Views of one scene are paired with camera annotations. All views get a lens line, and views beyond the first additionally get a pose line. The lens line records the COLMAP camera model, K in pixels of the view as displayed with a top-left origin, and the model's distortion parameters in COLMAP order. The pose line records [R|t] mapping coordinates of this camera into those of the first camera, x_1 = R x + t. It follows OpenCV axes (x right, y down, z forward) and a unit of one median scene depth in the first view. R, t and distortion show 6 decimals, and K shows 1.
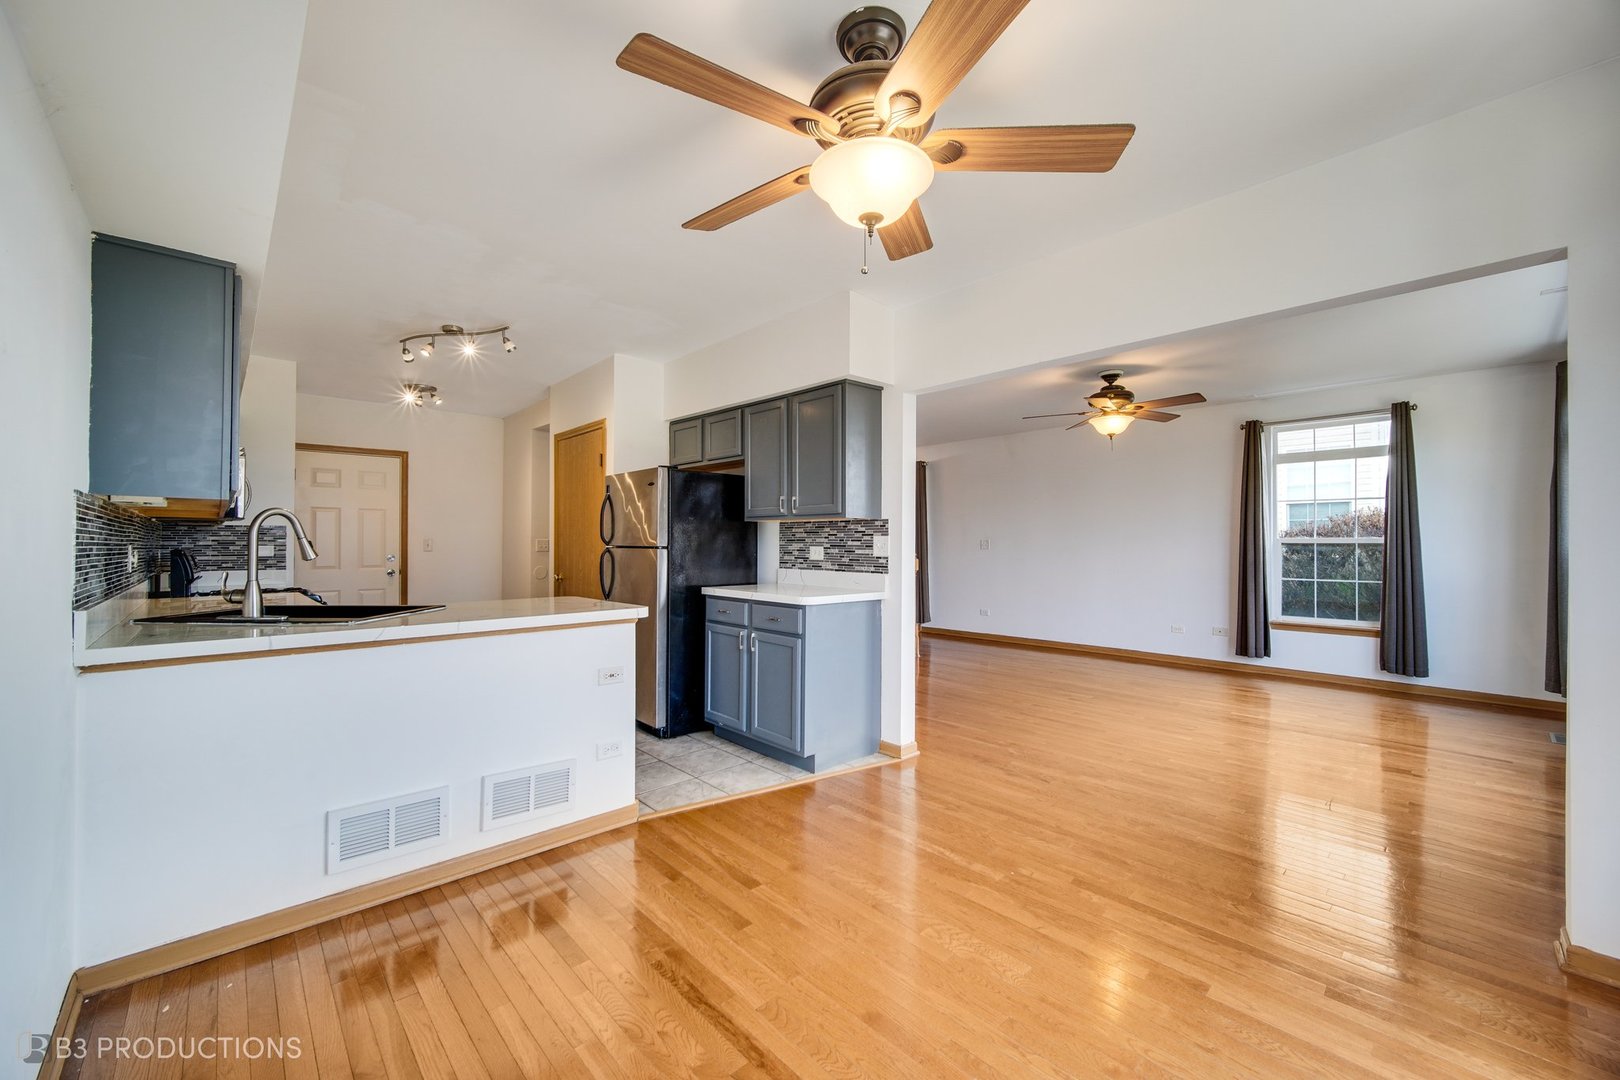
lens RADIAL K [[637.6, 0, 848.3], [0, 637.6, 539.2], [0, 0, 1]] dist [-0.001506, -0.000184]
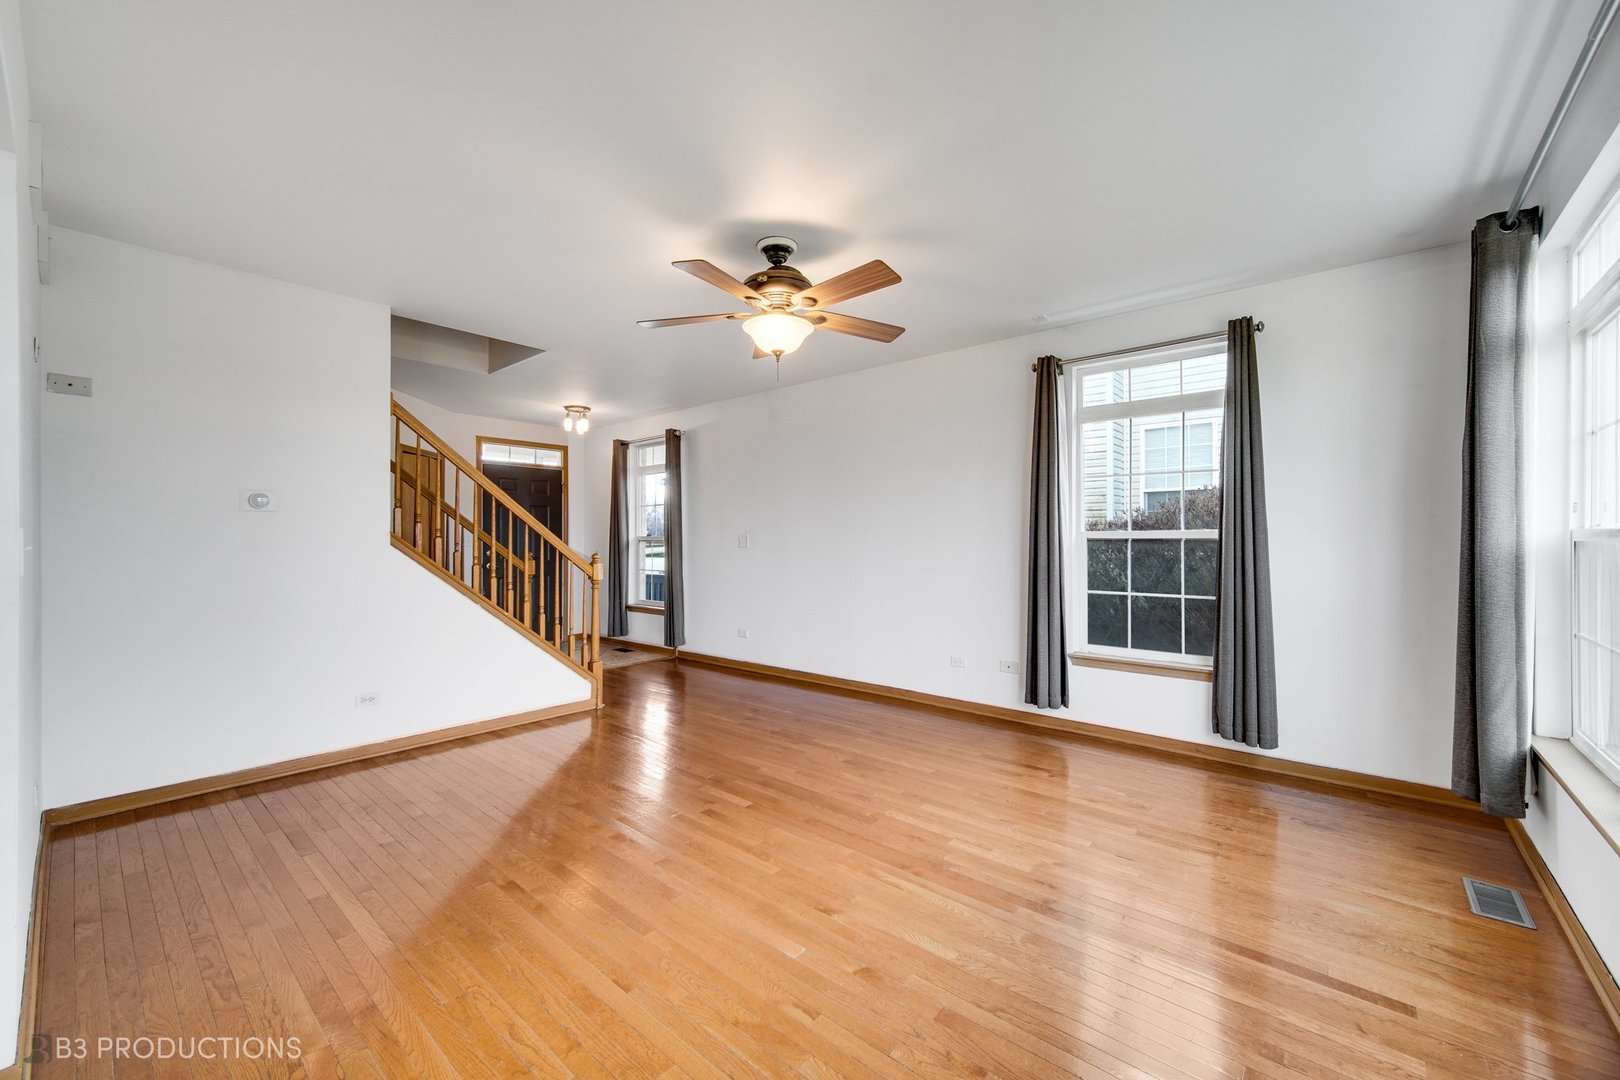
lens RADIAL K [[629.5, 0, 853.5], [0, 629.5, 536.6], [0, 0, 1]] dist [0.000044, -0.000075]
pose [[0.992888, 0.000694, 0.119051, 0.375745], [-0.000807, 0.999999, 0.000900, 0.003659], [-0.119050, -0.000990, 0.992888, 0.385564]]
